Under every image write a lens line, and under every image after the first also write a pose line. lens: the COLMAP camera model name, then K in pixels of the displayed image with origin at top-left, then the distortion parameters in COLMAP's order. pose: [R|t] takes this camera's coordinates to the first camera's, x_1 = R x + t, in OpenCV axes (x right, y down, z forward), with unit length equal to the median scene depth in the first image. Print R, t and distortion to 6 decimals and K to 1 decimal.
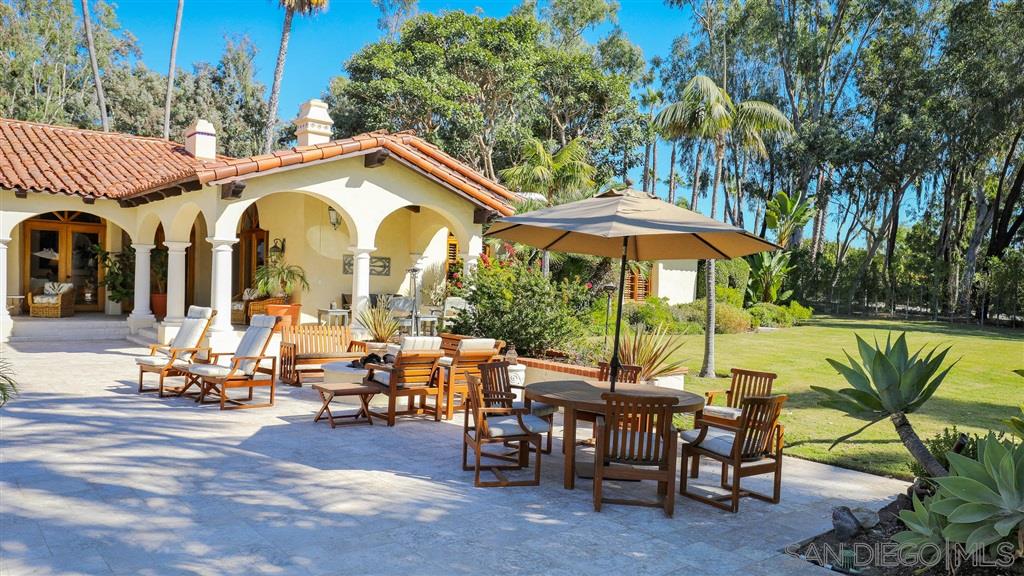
lens RADIAL K [[534.0, 0, 512.0], [0, 534.0, 288.0], [0, 0, 1]] dist [-0.013317, 0.000192]
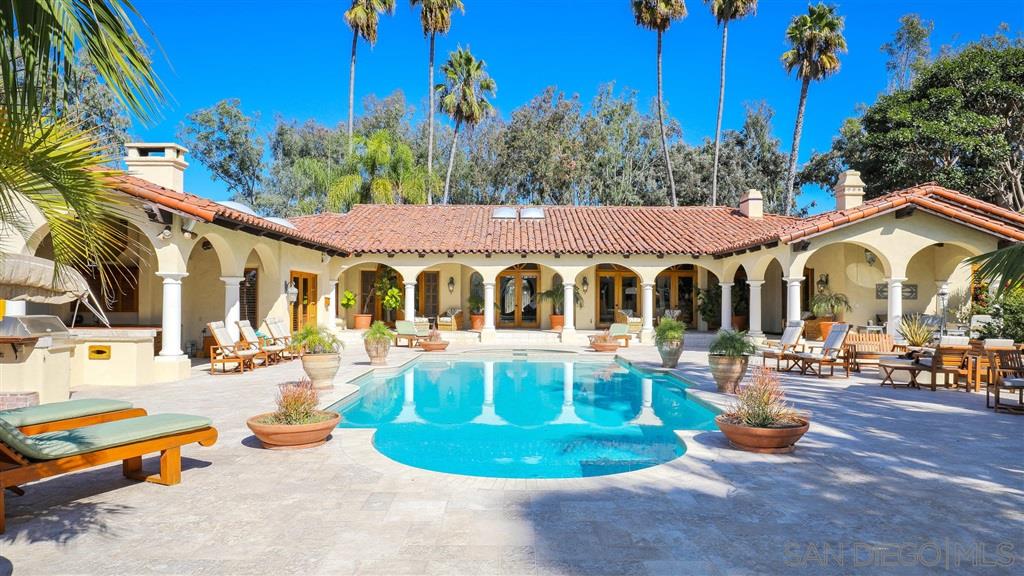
lens RADIAL K [[615.9, 0, 551.5], [0, 615.9, 294.3], [0, 0, 1]] dist [0.000078, 0.001083]
pose [[0.750199, -0.034027, -0.660336, 0.086447], [0.008395, 0.999085, -0.041946, 0.020115], [0.661159, 0.025925, 0.749798, -0.688337]]
